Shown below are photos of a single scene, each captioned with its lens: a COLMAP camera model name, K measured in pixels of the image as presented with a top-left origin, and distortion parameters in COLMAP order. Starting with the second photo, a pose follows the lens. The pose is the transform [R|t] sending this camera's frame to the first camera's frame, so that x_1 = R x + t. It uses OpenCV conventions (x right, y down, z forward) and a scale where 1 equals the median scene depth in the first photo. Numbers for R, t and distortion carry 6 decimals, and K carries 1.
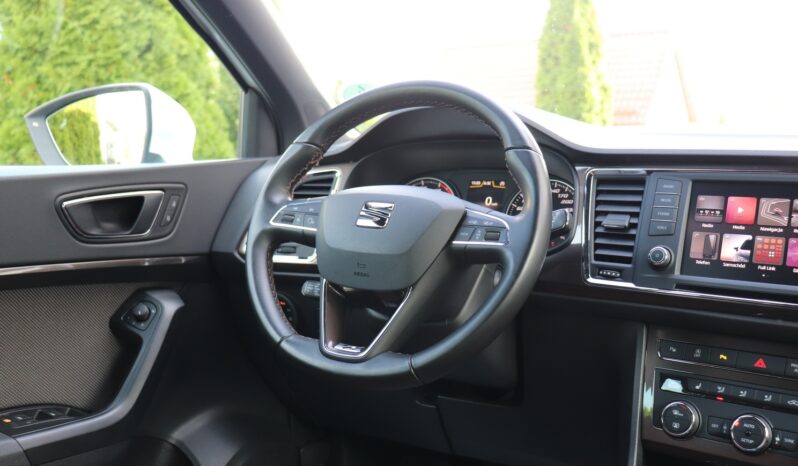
lens RADIAL K [[798.2, 0, 407.3], [0, 798.2, 232.8], [0, 0, 1]] dist [-0.038311, 0.000000]
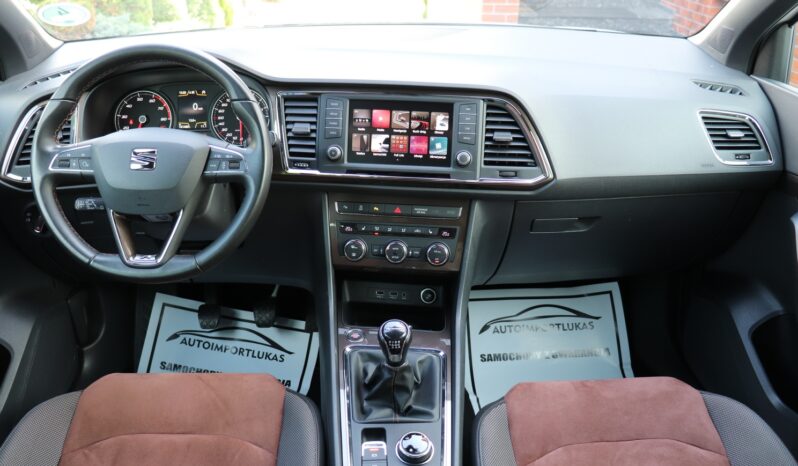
lens RADIAL K [[656.3, 0, 396.1], [0, 656.3, 229.6], [0, 0, 1]] dist [-0.178314, 0.144707]
pose [[0.858454, -0.214002, 0.466110, -0.203689], [0.047380, 0.937996, 0.343394, -0.263036], [-0.510697, -0.272703, 0.815366, -0.133919]]
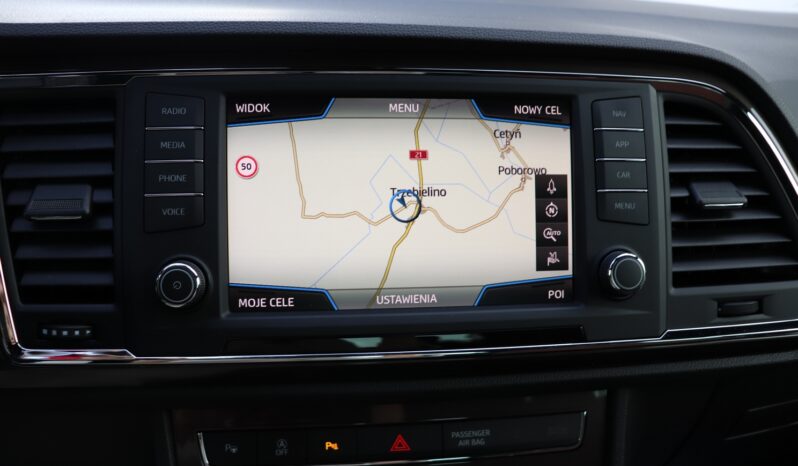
lens RADIAL K [[656.3, 0, 395.1], [0, 656.3, 237.9], [0, 0, 1]] dist [-0.178314, 0.144707]
pose [[0.724937, -0.208121, 0.656621, 0.181228], [0.054673, 0.967640, 0.246339, -0.073567], [-0.686642, -0.142681, 0.712857, 0.688532]]
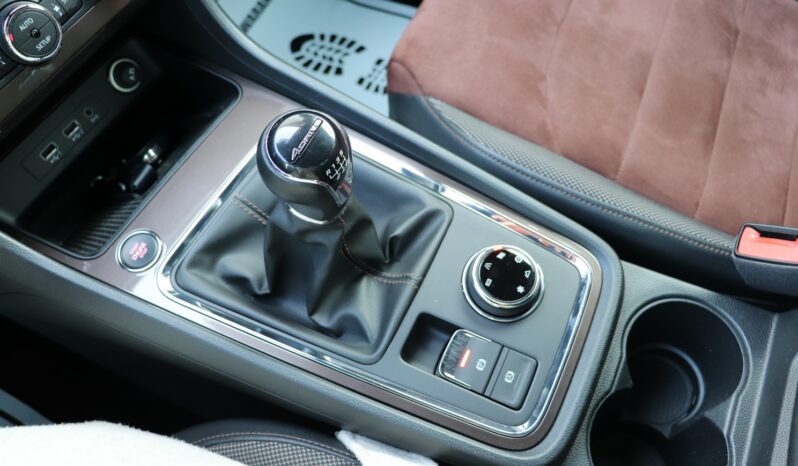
lens RADIAL K [[639.7, 0, 395.6], [0, 639.7, 235.3], [0, 0, 1]] dist [-0.093669, 0.011386]
pose [[-0.048920, -0.858226, 0.510936, 0.027500], [0.253418, 0.484144, 0.837487, -0.004982], [-0.966119, 0.170450, 0.193806, 0.615165]]
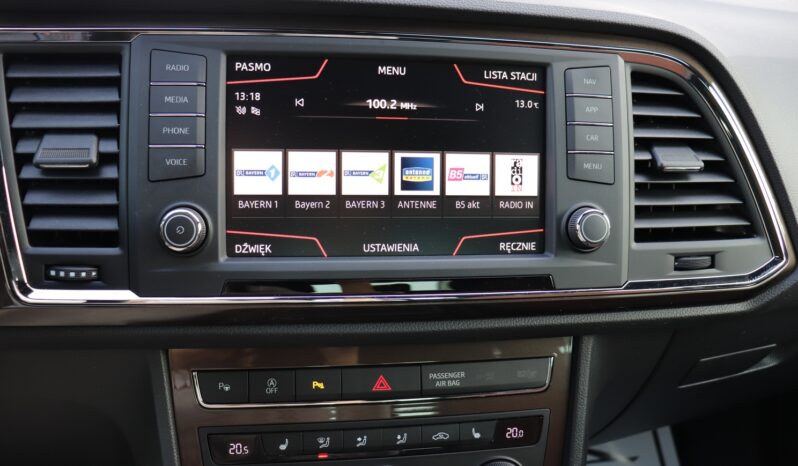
lens RADIAL K [[656.3, 0, 395.7], [0, 656.3, 230.6], [0, 0, 1]] dist [-0.178314, 0.144707]
pose [[0.696268, -0.220916, 0.682940, 0.150807], [0.025617, 0.958501, 0.283937, -0.072356], [-0.717325, -0.180201, 0.673032, 0.672151]]
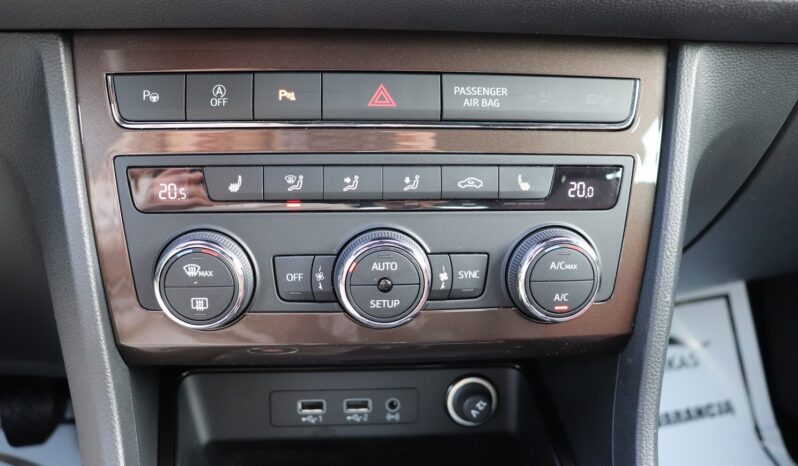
lens RADIAL K [[656.3, 0, 396.9], [0, 656.3, 231.8], [0, 0, 1]] dist [-0.178314, 0.144707]
pose [[0.749440, -0.283707, 0.598206, 0.235689], [0.039950, 0.921267, 0.386874, 0.099481], [-0.660866, -0.266040, 0.701768, 0.730407]]
